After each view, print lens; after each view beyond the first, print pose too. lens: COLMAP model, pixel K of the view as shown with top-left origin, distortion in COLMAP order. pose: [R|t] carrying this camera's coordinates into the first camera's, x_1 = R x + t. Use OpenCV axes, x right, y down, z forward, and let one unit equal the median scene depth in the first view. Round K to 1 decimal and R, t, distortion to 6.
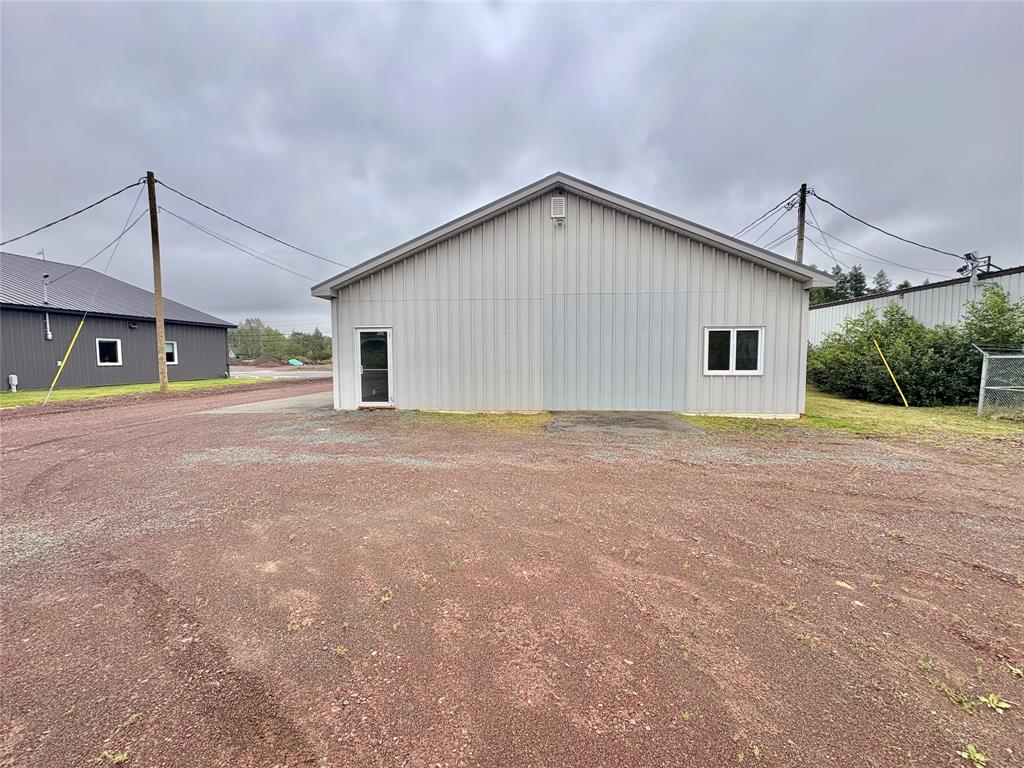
lens RADIAL K [[407.4, 0, 511.3], [0, 407.4, 383.0], [0, 0, 1]] dist [-0.000457, 0.000296]
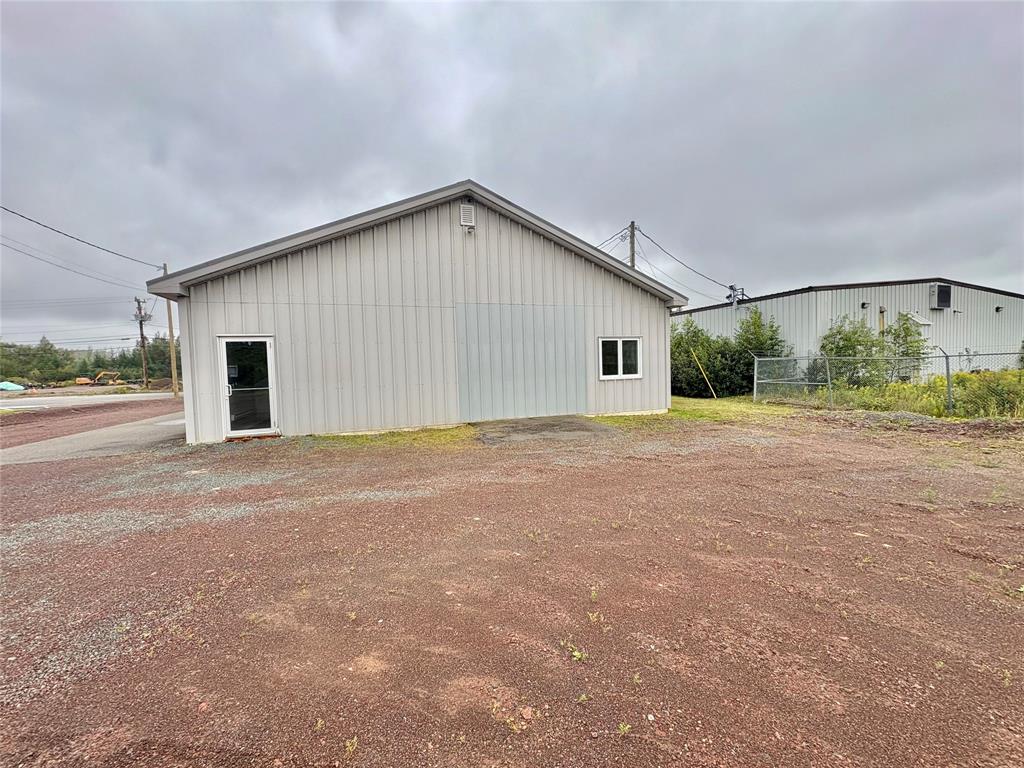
lens RADIAL K [[407.4, 0, 513.3], [0, 407.4, 383.3], [0, 0, 1]] dist [-0.000457, 0.000296]
pose [[0.913874, -0.041203, 0.403901, -0.198247], [0.051455, 0.998569, -0.014556, -0.005987], [-0.402723, 0.034085, 0.914687, 0.070514]]
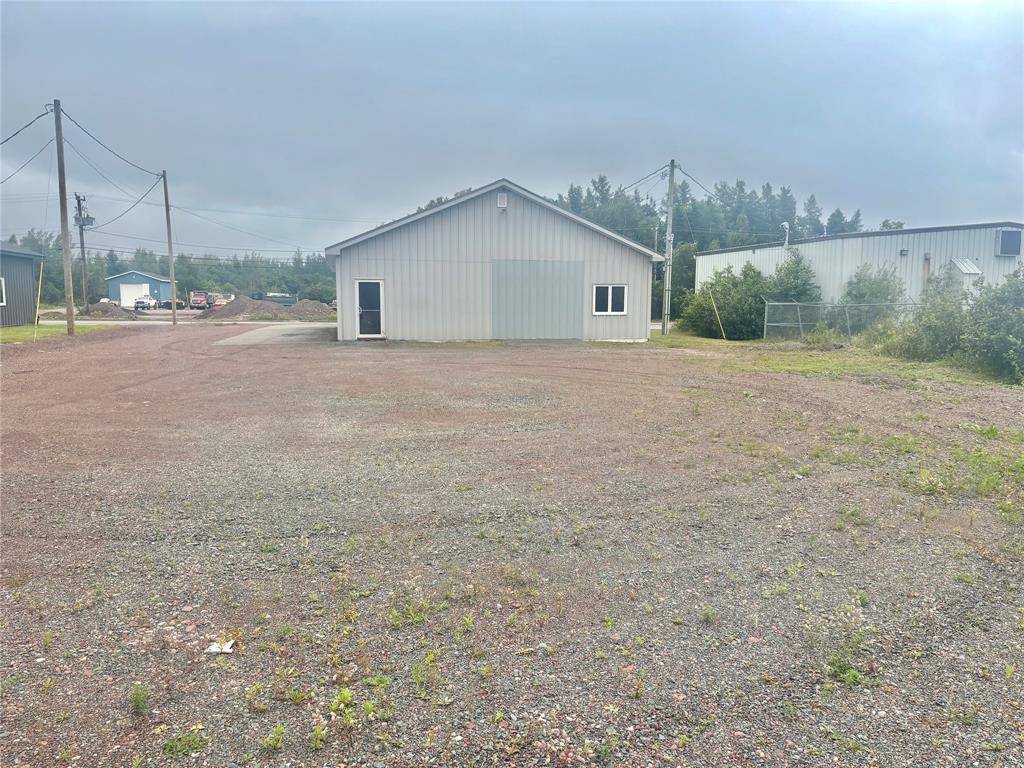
lens RADIAL K [[749.4, 0, 516.3], [0, 749.4, 393.2], [0, 0, 1]] dist [0.031608, -0.019426]
pose [[0.951573, -0.028520, 0.306096, -0.691847], [0.010464, 0.998115, 0.060469, 0.103400], [-0.307244, -0.054337, 0.950078, -1.649700]]
